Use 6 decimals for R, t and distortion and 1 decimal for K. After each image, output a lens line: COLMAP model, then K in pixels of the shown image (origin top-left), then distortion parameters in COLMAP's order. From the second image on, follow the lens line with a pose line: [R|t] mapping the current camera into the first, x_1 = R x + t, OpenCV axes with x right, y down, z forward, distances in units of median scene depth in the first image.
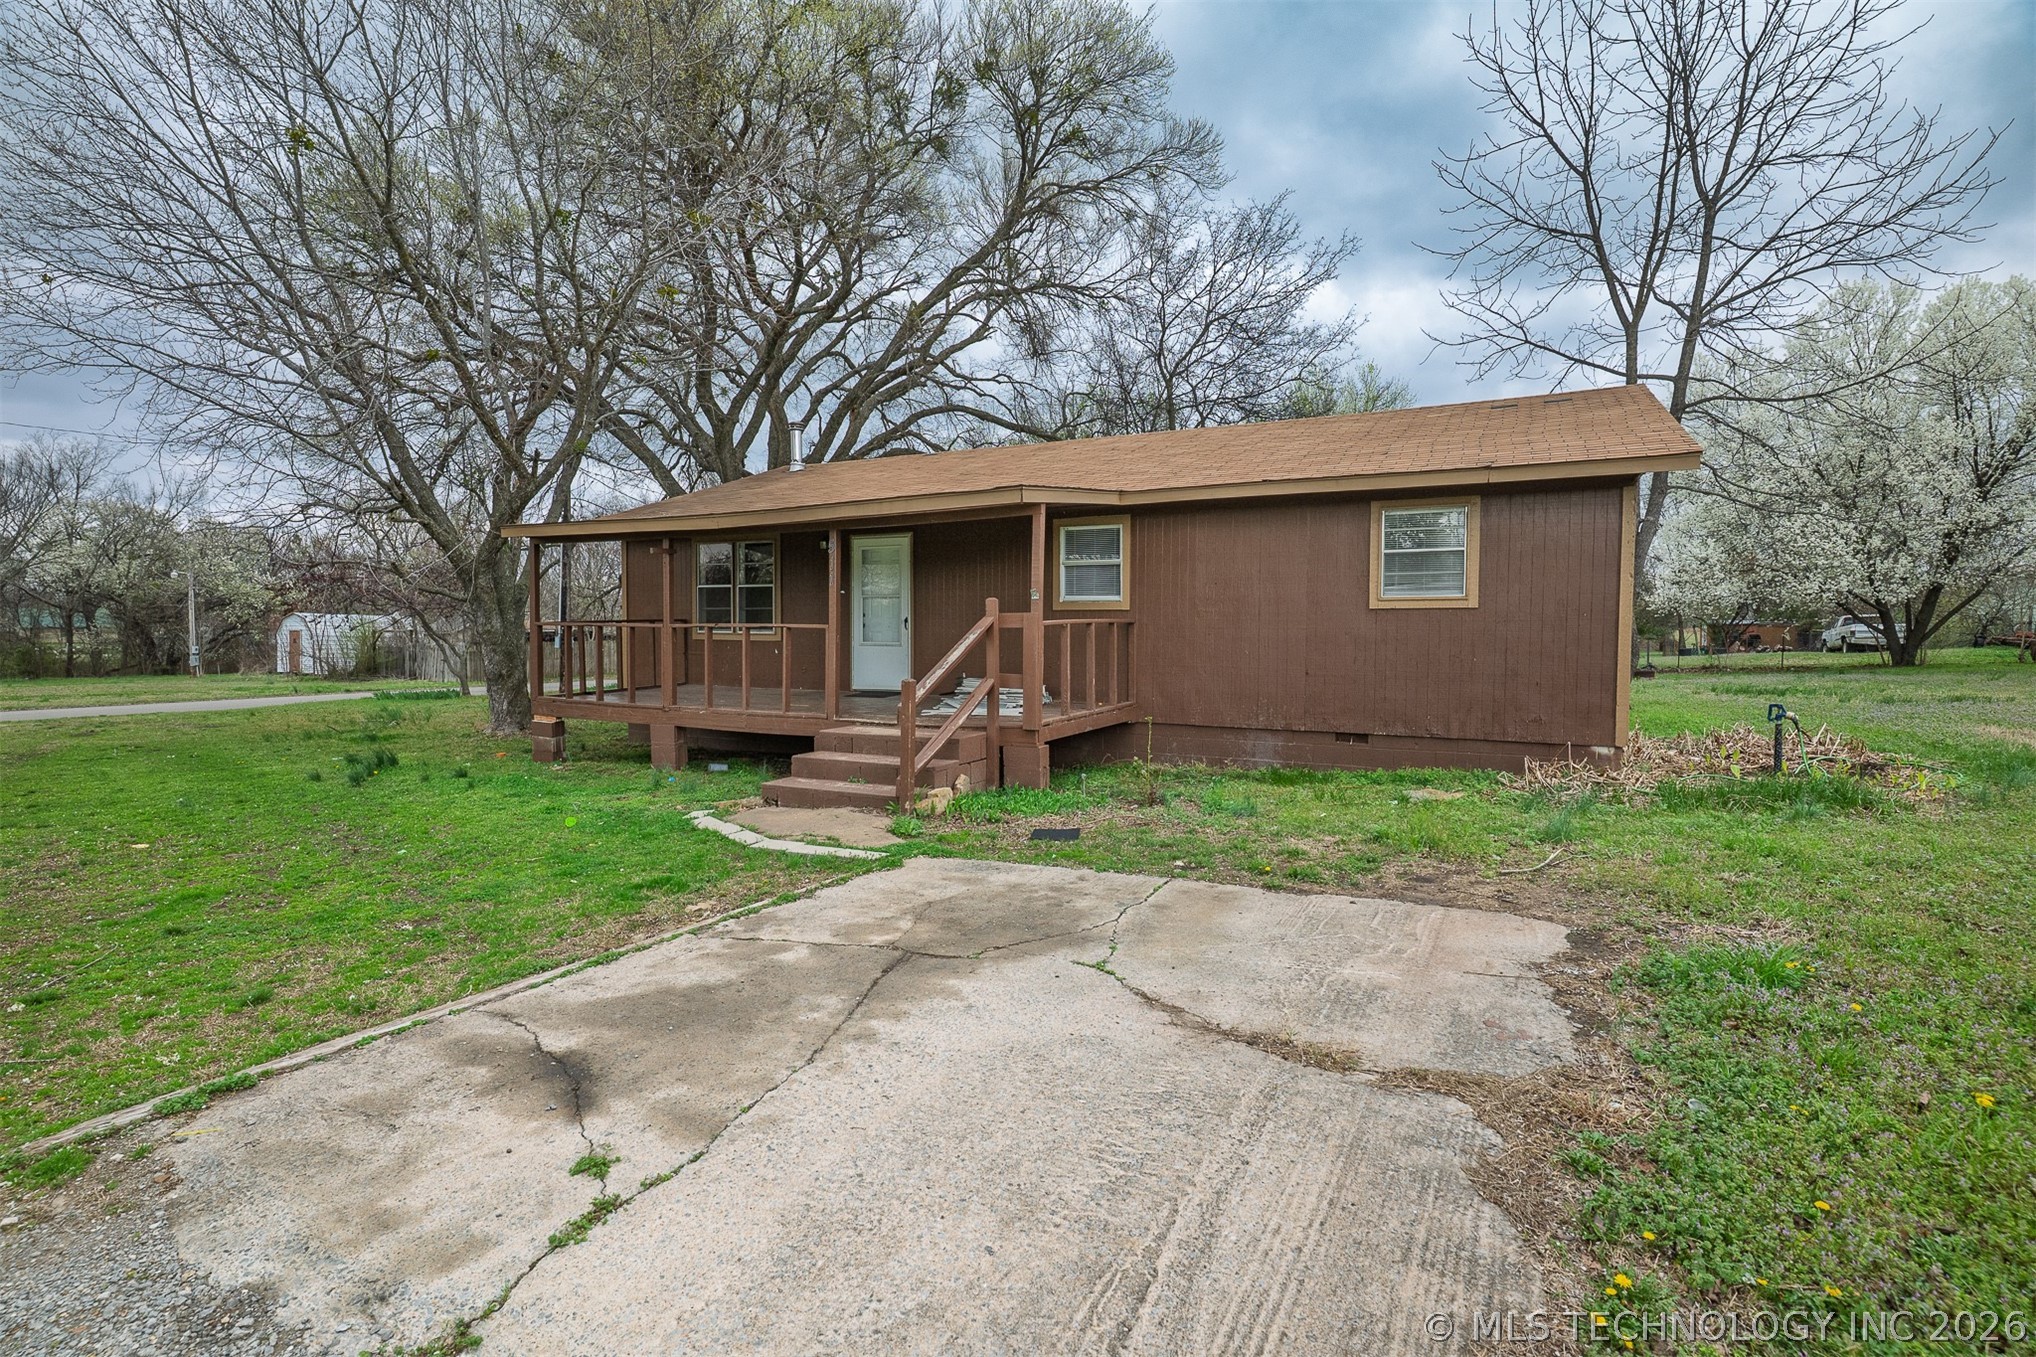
lens RADIAL K [[987.8, 0, 1019.9], [0, 987.8, 670.4], [0, 0, 1]] dist [0.001984, 0.000525]
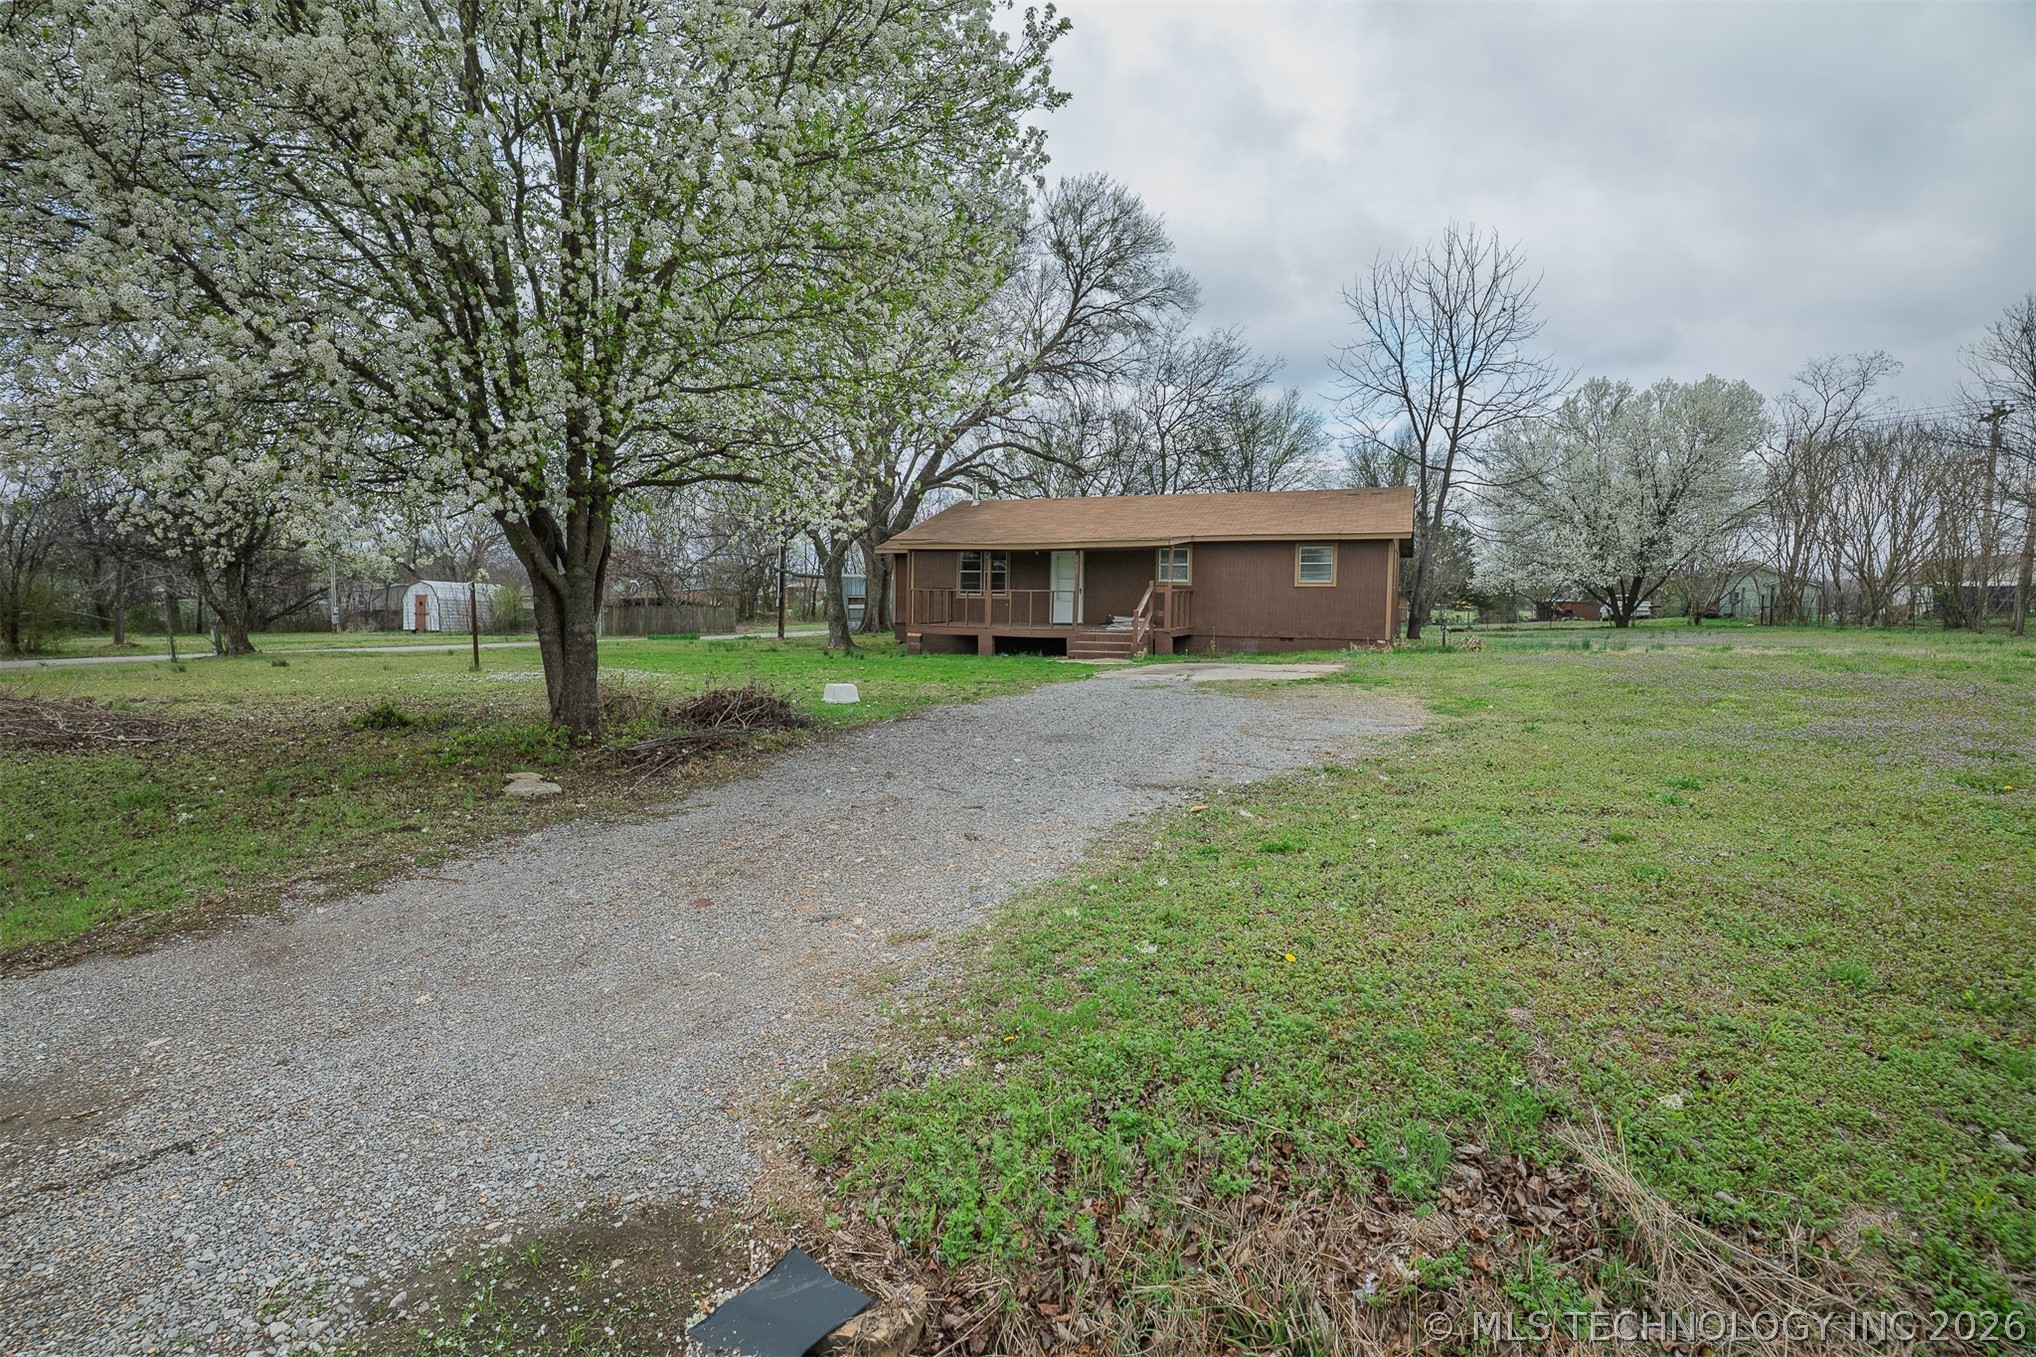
lens RADIAL K [[1008.5, 0, 1009.0], [0, 1008.5, 616.5], [0, 0, 1]] dist [-0.002168, -0.000176]
pose [[0.997428, 0.008169, 0.071202, -0.379740], [-0.006147, 0.999573, -0.028577, 0.061822], [-0.071405, 0.028065, 0.997052, -1.034361]]
